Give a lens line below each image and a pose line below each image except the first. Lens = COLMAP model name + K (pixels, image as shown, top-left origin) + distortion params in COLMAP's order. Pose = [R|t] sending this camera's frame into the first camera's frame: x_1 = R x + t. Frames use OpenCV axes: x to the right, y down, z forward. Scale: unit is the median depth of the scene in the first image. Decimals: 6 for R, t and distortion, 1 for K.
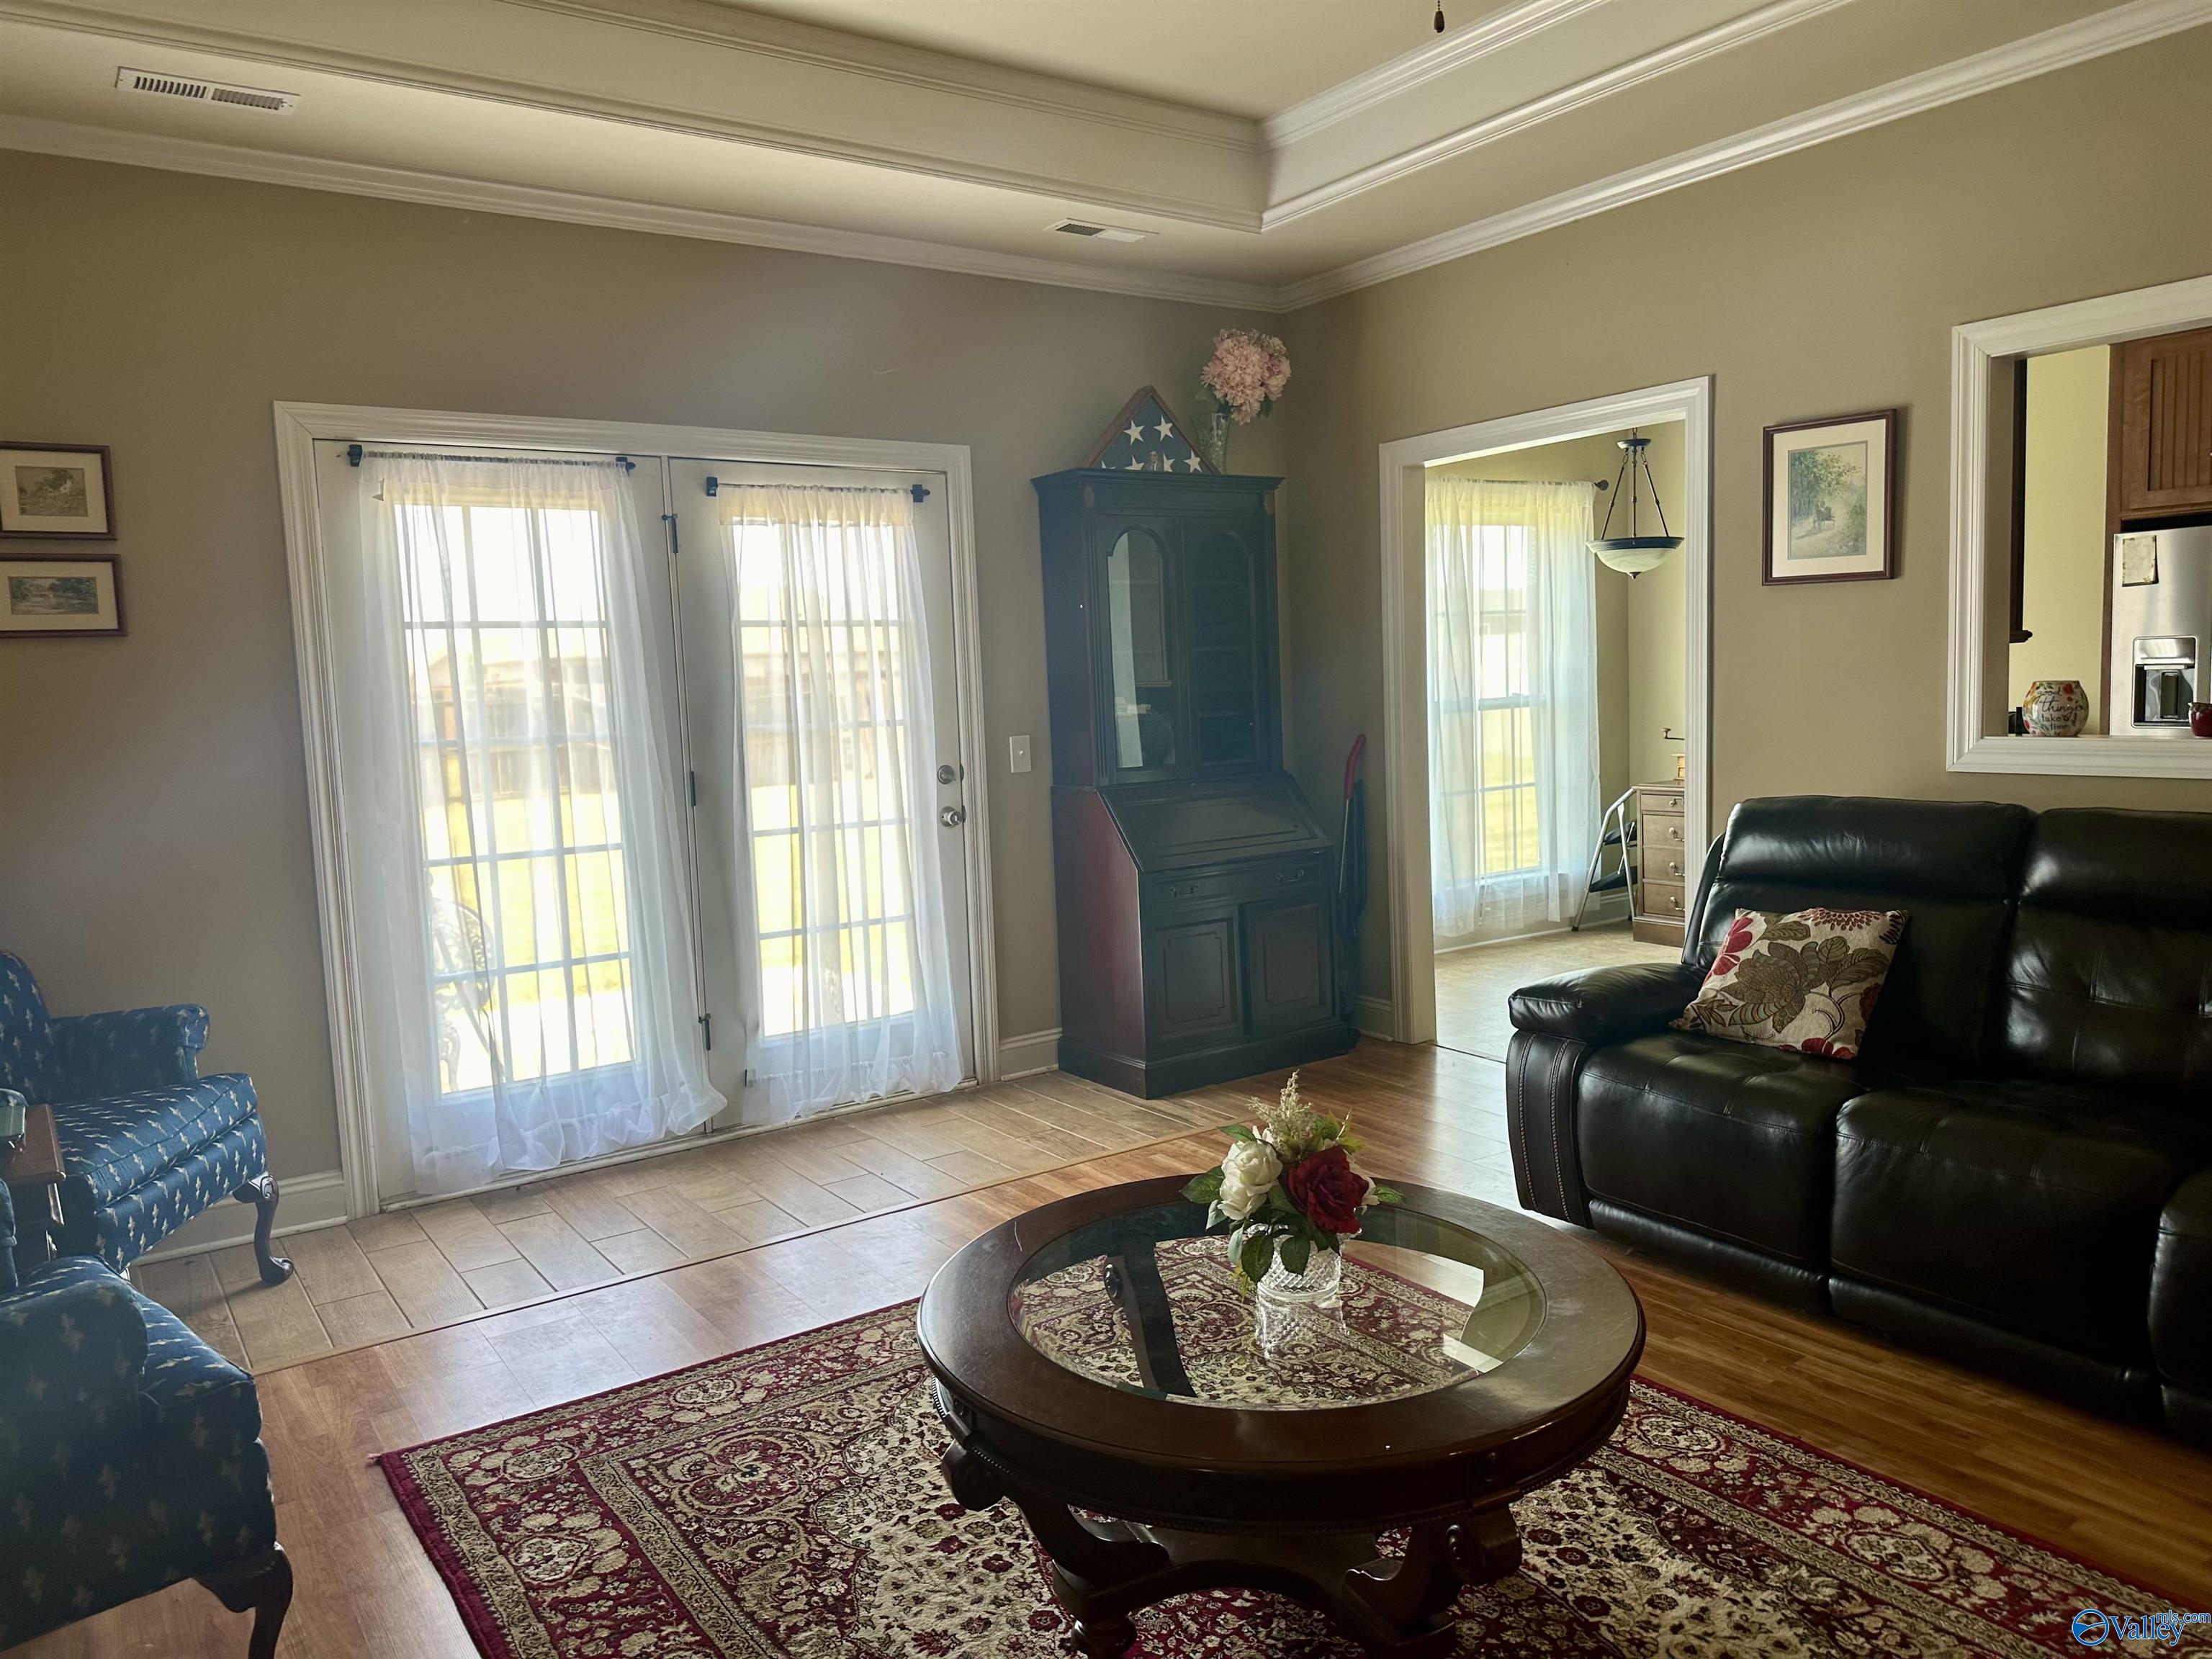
lens RADIAL K [[1547.4, 0, 1106.0], [0, 1547.4, 829.5], [0, 0, 1]] dist [0.046032, -0.060727]
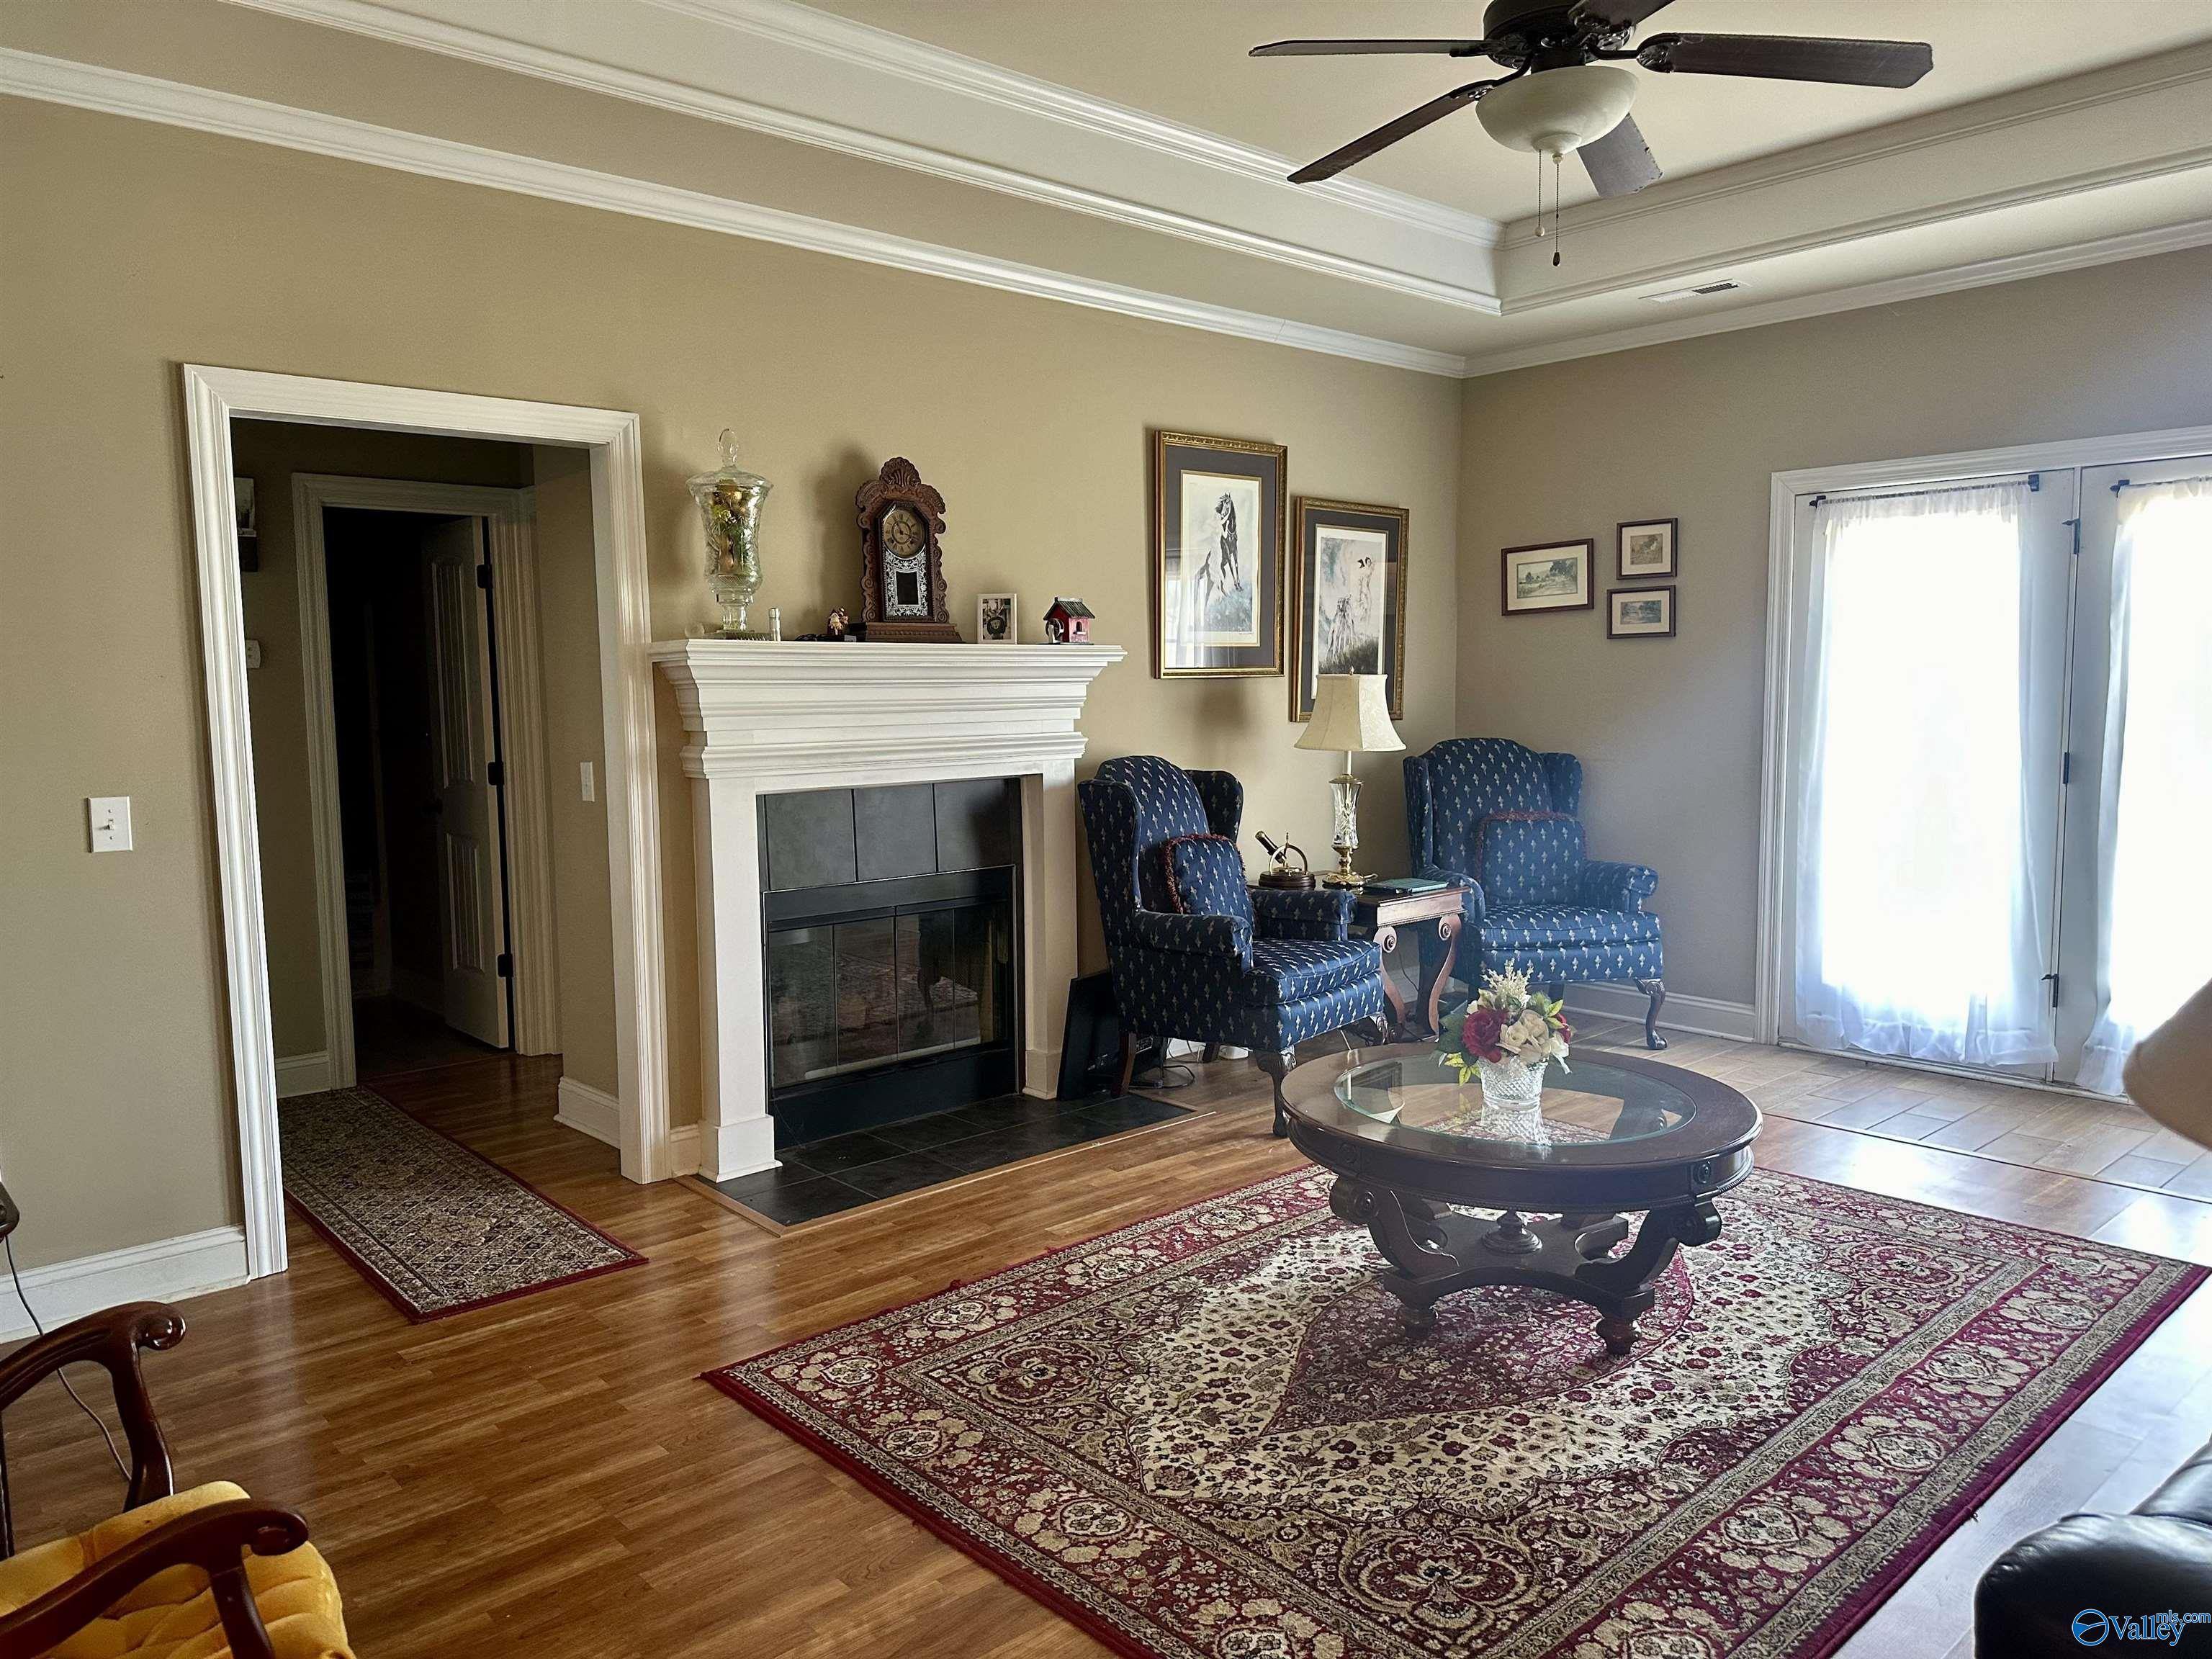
lens RADIAL K [[1547.7, 0, 1106.0], [0, 1547.7, 829.5], [0, 0, 1]] dist [0.054533, -0.080911]
pose [[0.128872, 0.130158, -0.983082, 0.909984], [-0.086938, 0.989015, 0.119547, -0.069506], [0.987843, 0.070061, 0.138772, 0.220483]]
